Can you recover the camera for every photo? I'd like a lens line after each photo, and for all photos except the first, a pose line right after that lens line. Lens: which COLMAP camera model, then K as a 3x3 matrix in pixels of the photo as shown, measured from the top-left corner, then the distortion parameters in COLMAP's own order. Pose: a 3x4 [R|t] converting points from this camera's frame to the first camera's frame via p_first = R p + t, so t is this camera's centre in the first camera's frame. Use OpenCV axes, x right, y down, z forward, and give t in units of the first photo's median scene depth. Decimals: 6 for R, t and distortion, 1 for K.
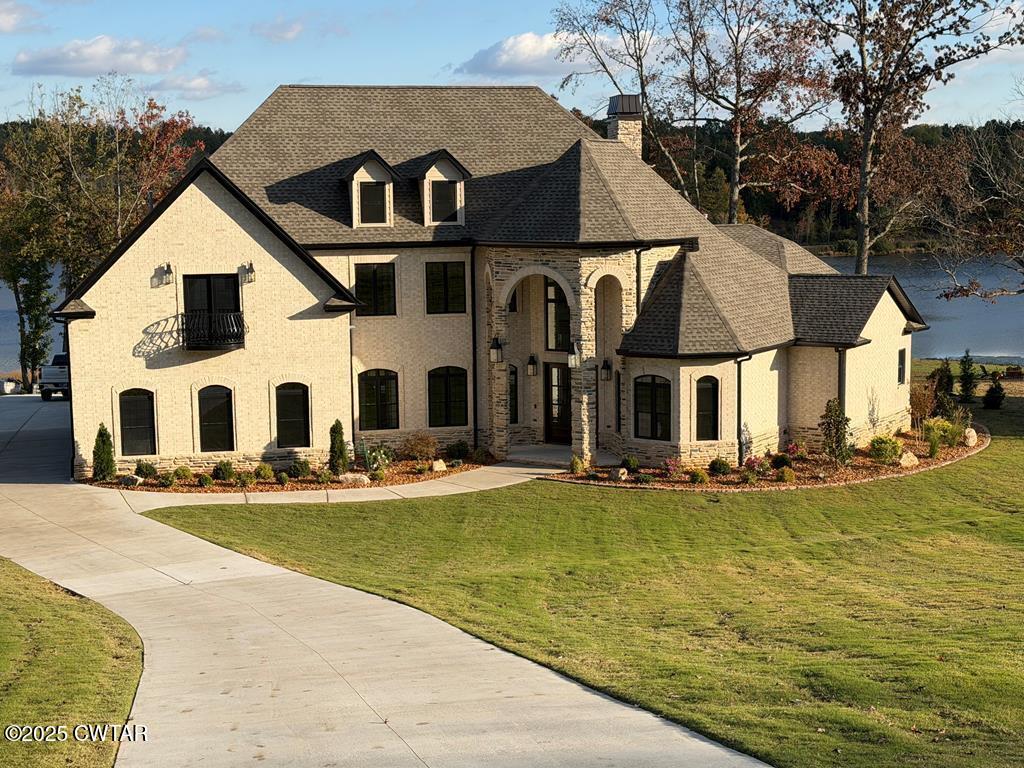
lens RADIAL K [[1470.8, 0, 507.4], [0, 1470.8, 385.7], [0, 0, 1]] dist [0.161653, 0.000000]
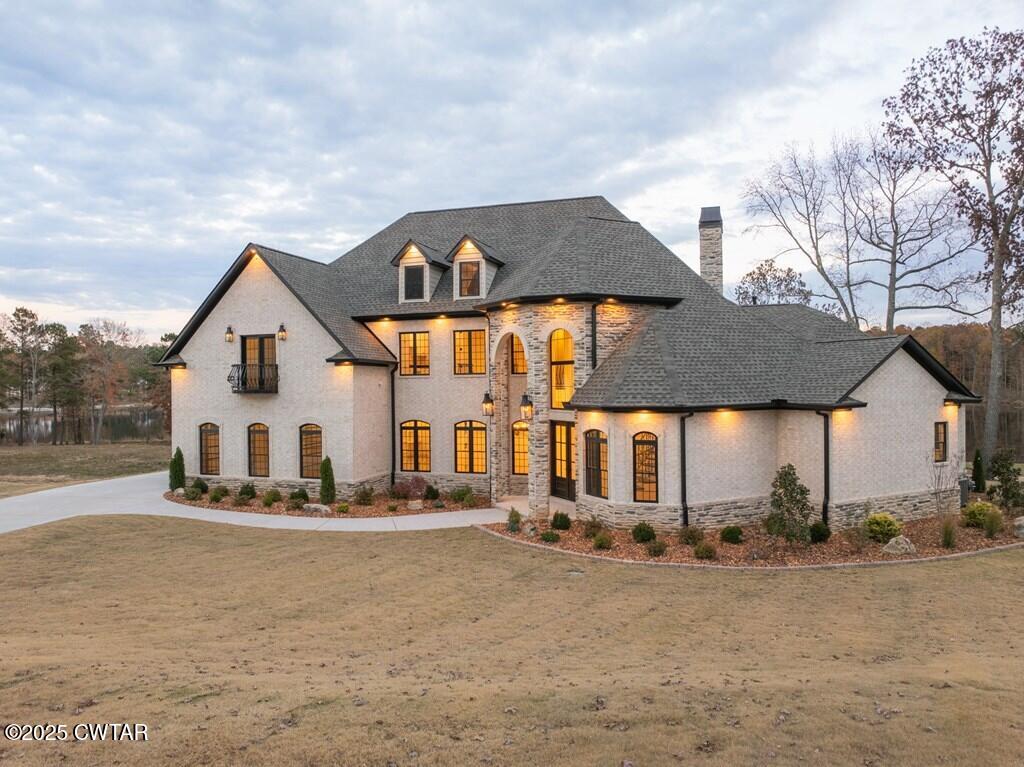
lens RADIAL K [[737.0, 0, 508.8], [0, 737.0, 354.3], [0, 0, 1]] dist [-0.045209, 0.020879]
pose [[0.876445, -0.011548, -0.481363, 0.267318], [-0.061485, 0.988844, -0.135672, 0.012081], [0.477560, 0.148506, 0.865957, 0.522817]]
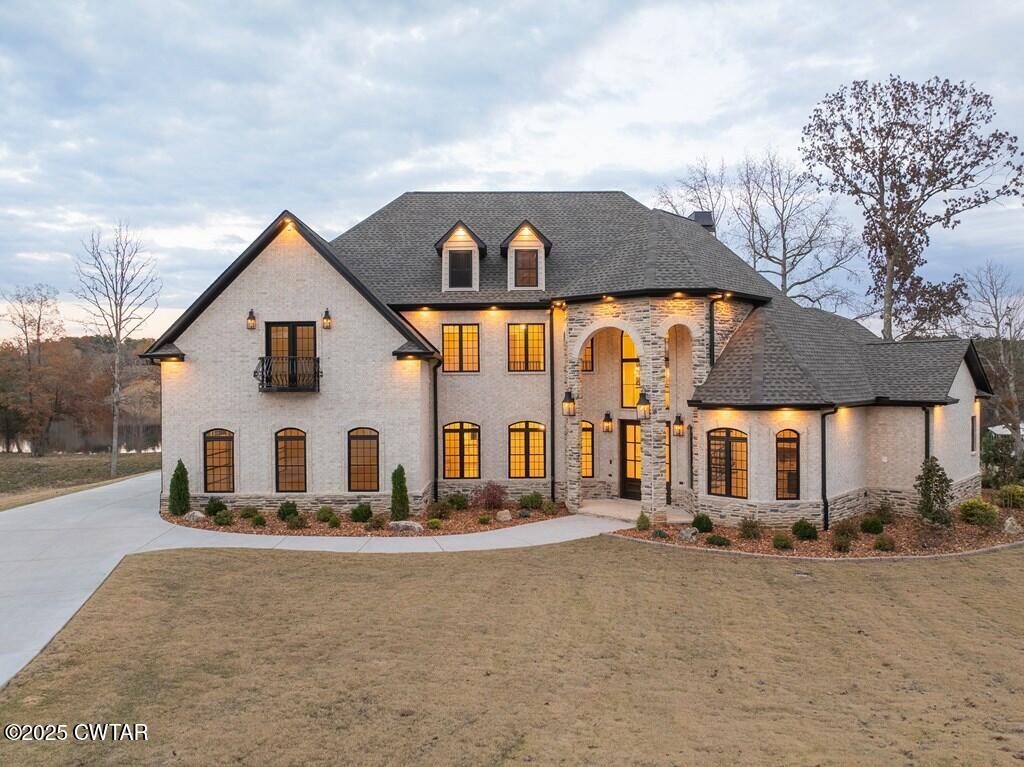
lens RADIAL K [[737.0, 0, 514.2], [0, 737.0, 384.0], [0, 0, 1]] dist [-0.045209, 0.020879]
pose [[0.984333, 0.010185, -0.176026, 0.044327], [-0.030396, 0.993186, -0.112506, 0.020731], [0.173680, 0.116094, 0.977935, 0.486995]]
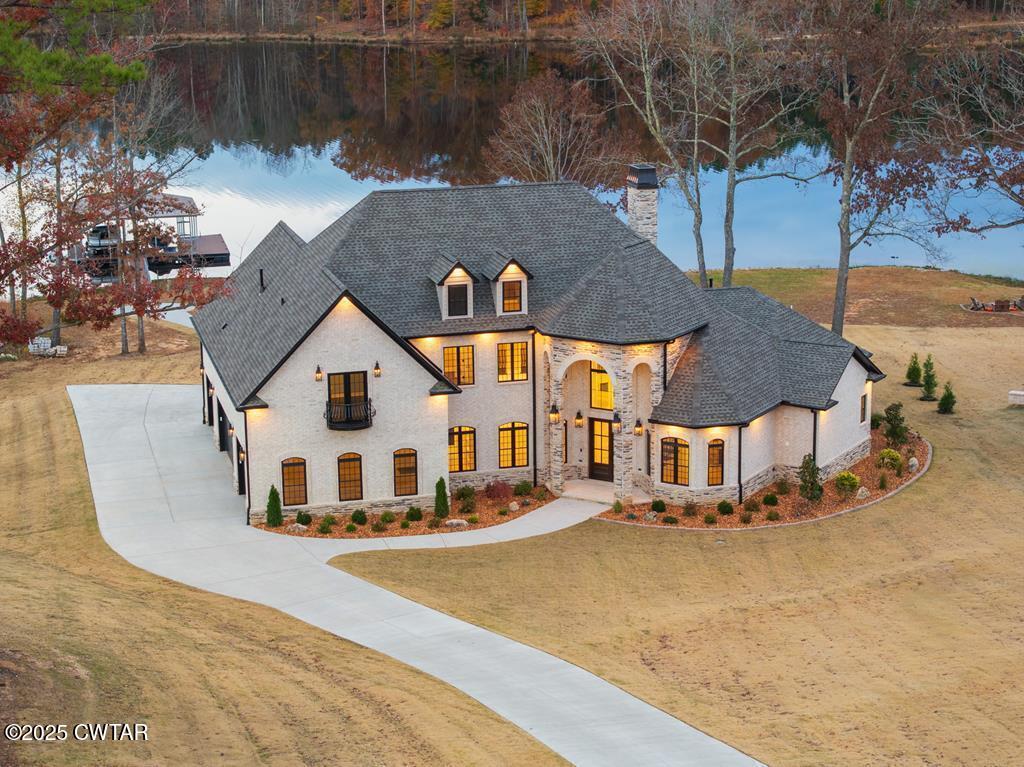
lens RADIAL K [[2129.7, 0, 513.4], [0, 2129.7, 382.9], [0, 0, 1]] dist [0.057441, 0.000000]
pose [[0.998173, -0.011825, 0.059247, -0.153251], [0.004968, 0.993401, 0.114581, -0.264363], [-0.060211, -0.114077, 0.991646, -0.849769]]
